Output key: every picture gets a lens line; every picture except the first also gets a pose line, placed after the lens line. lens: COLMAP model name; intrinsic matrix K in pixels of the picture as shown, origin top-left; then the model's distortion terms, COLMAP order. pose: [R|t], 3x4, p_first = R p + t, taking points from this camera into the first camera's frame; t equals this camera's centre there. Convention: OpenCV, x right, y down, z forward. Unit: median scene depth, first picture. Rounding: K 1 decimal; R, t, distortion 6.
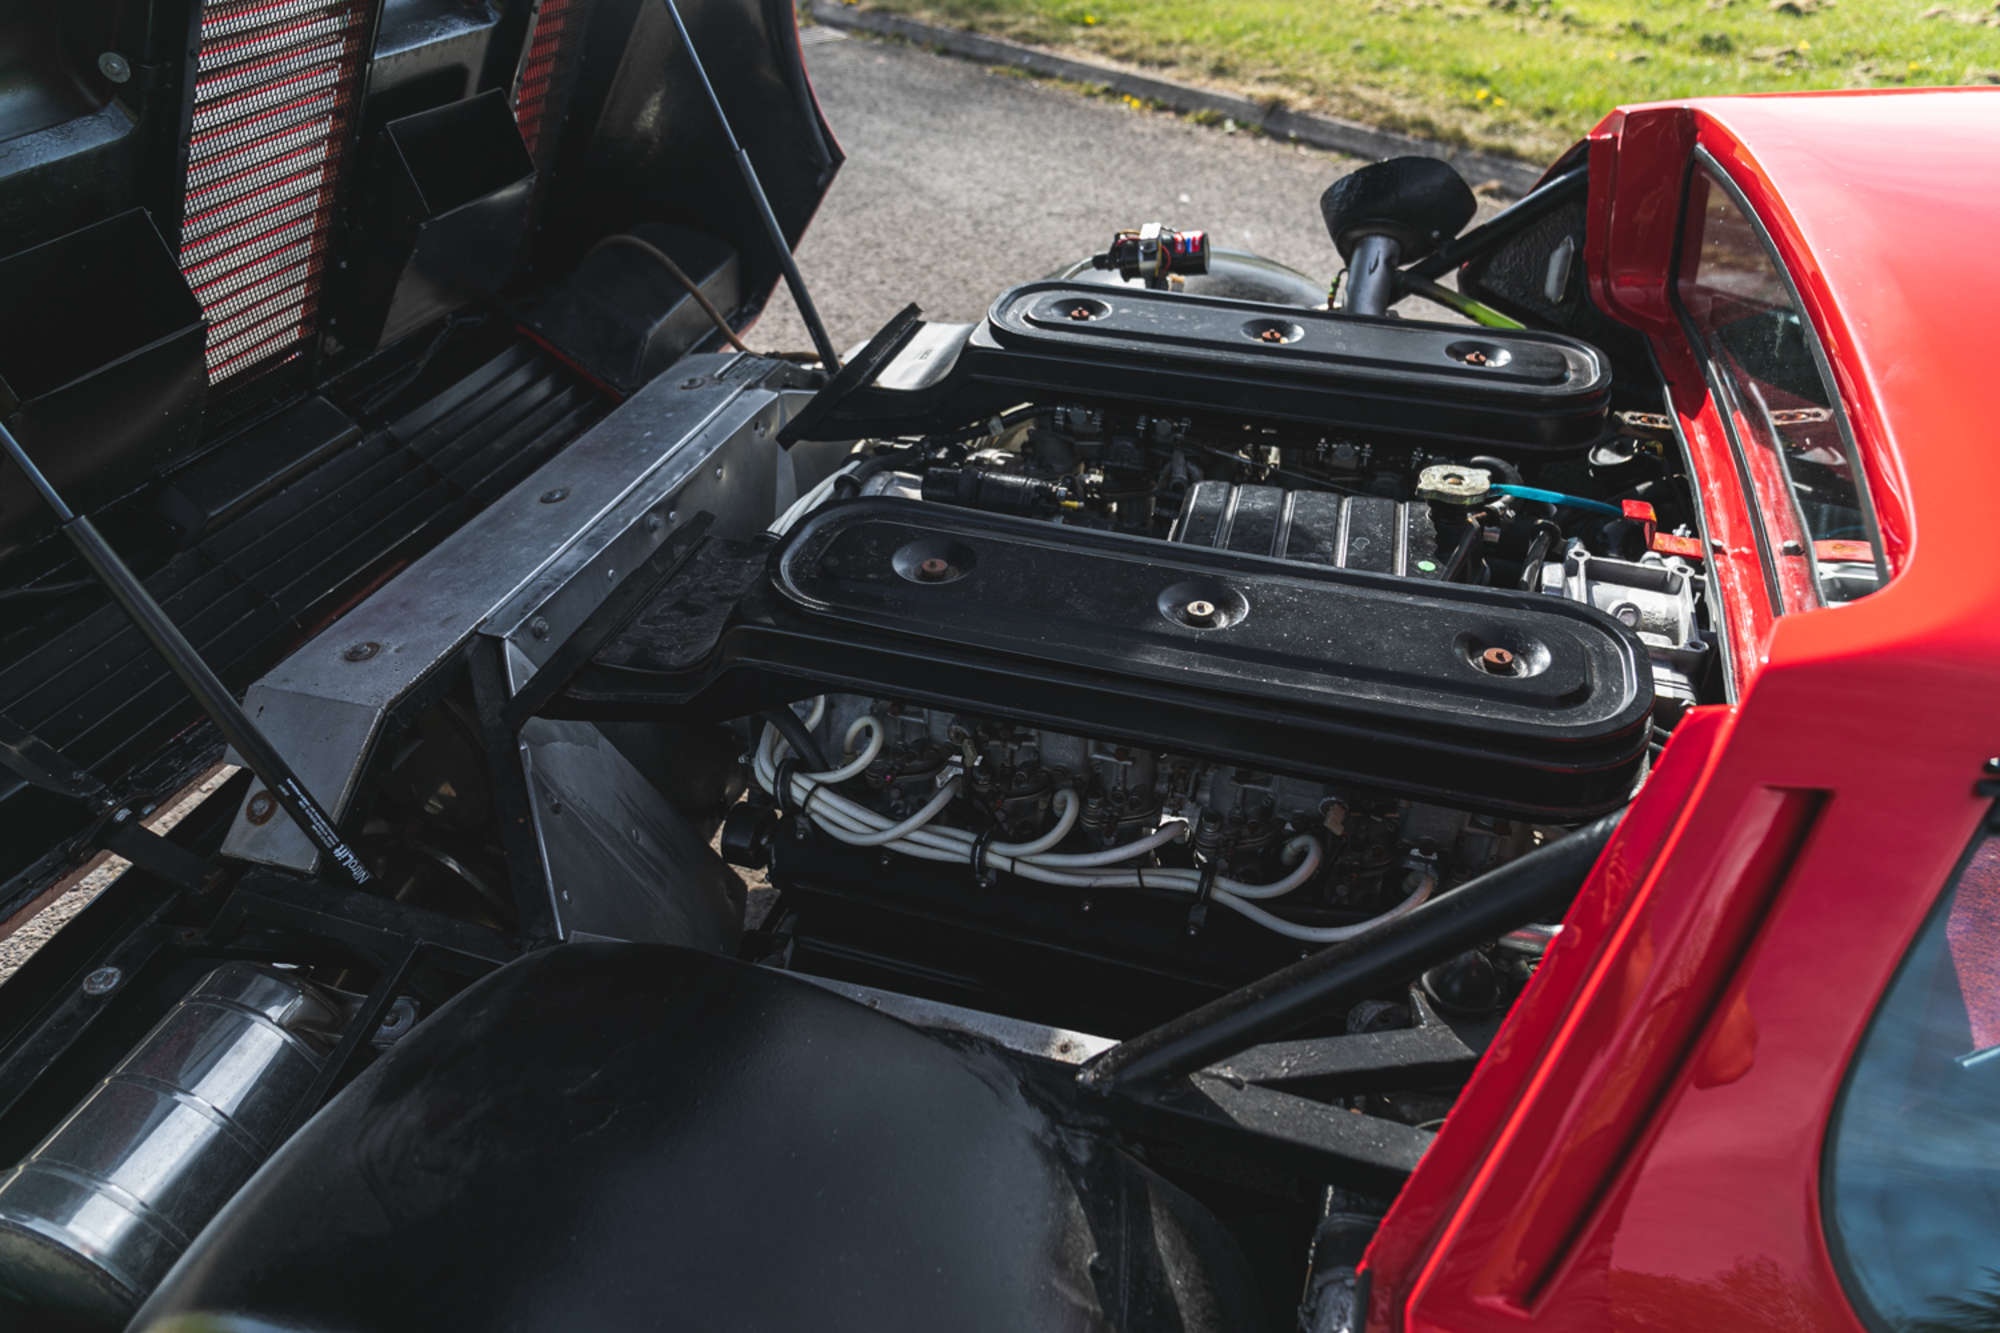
lens RADIAL K [[1341.9, 0, 1000.0], [0, 1341.9, 666.5], [0, 0, 1]] dist [-0.017310, -0.003101]
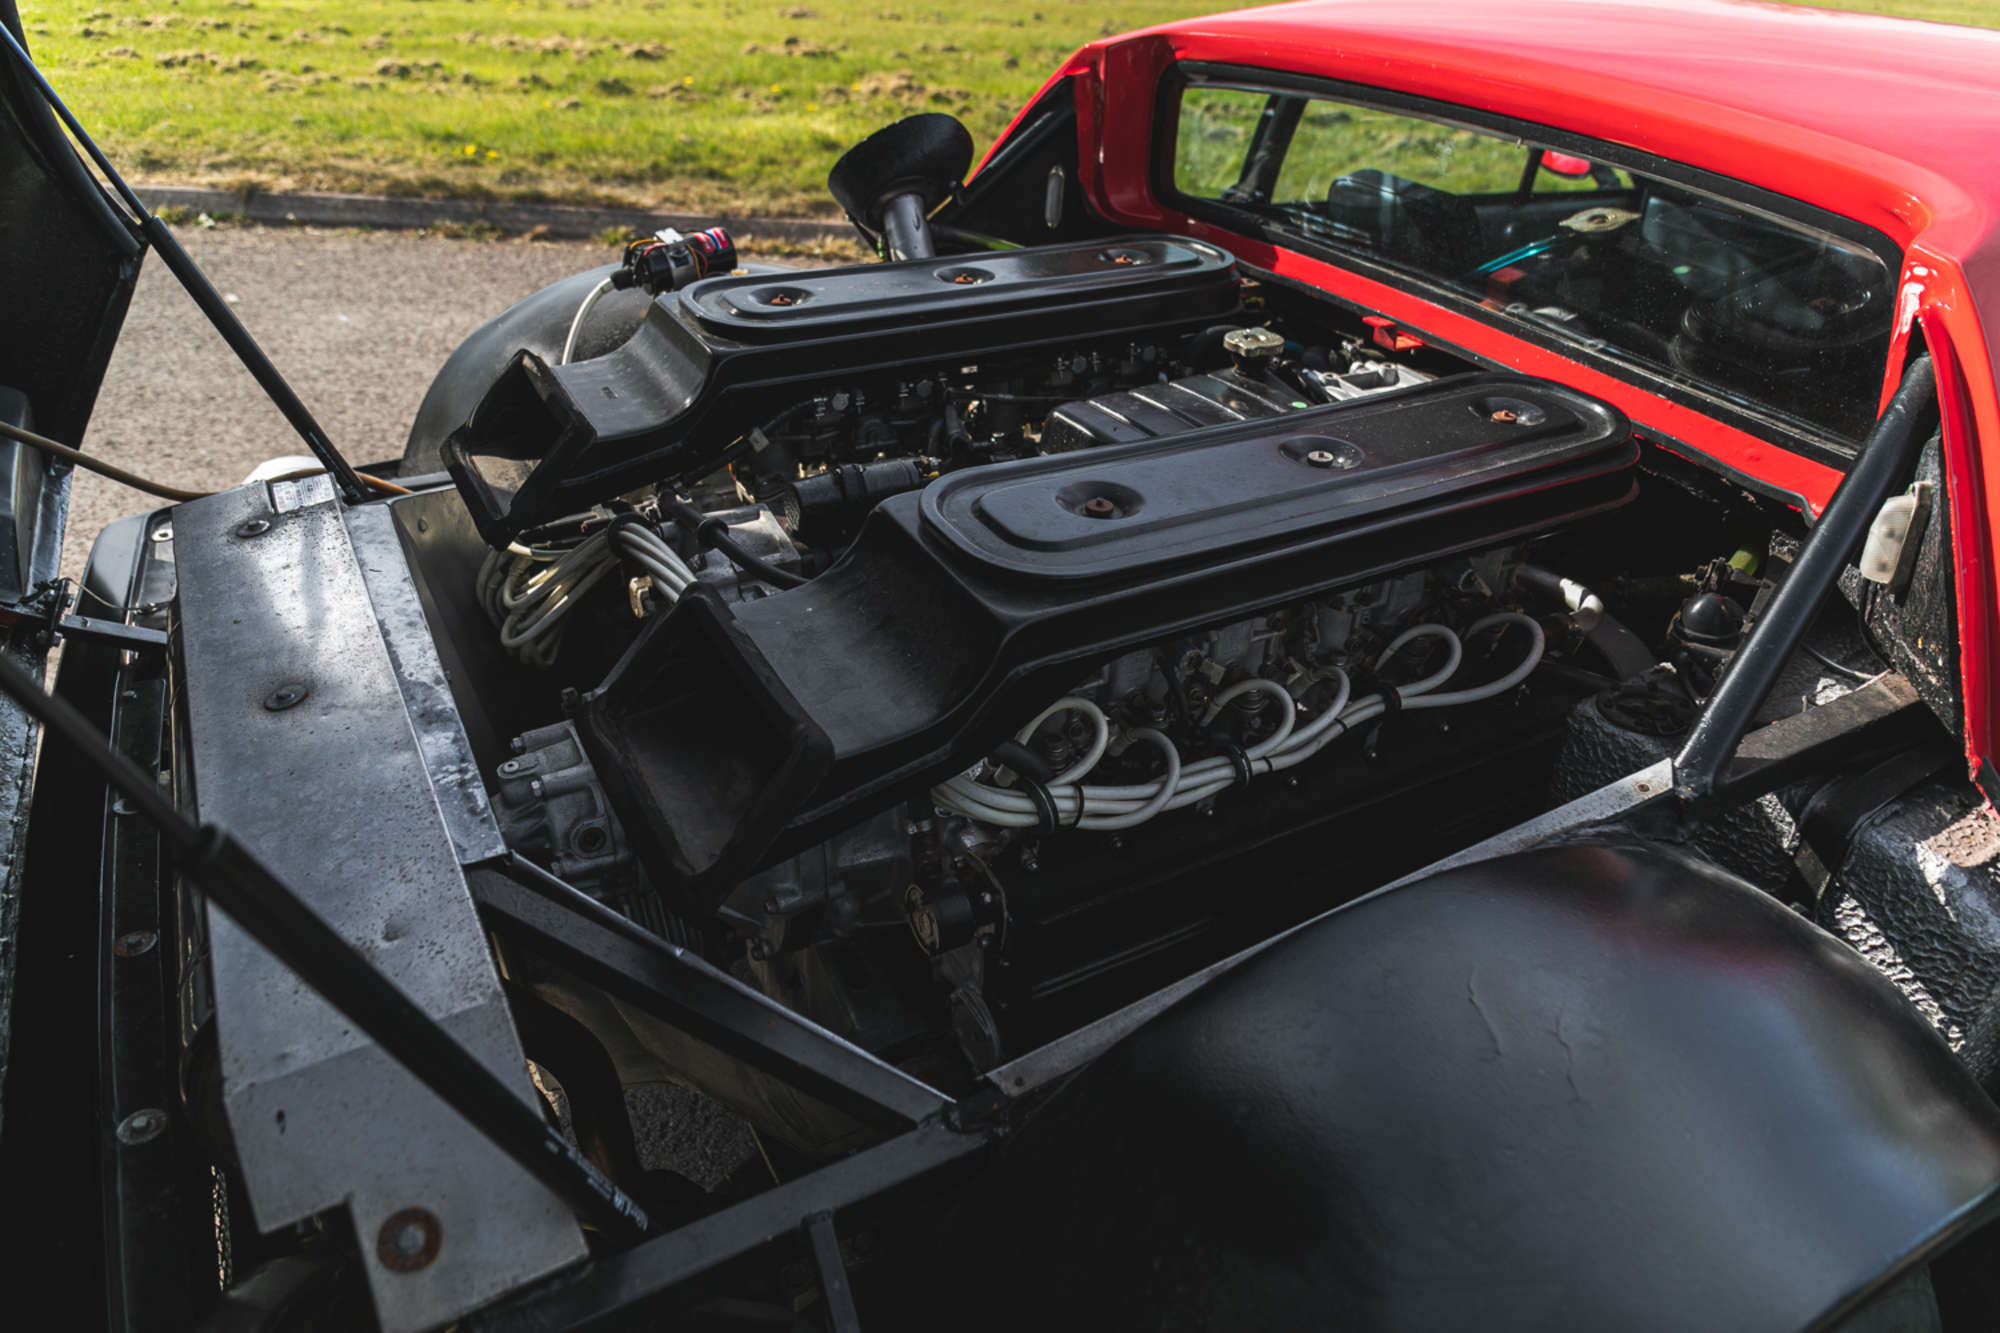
lens RADIAL K [[1341.9, 0, 1000.0], [0, 1341.9, 666.5], [0, 0, 1]] dist [-0.017310, -0.003101]
pose [[0.665670, -0.358922, 0.654261, -0.174385], [0.395435, 0.913183, 0.098634, -0.021692], [-0.632862, 0.193061, 0.749809, 0.087434]]
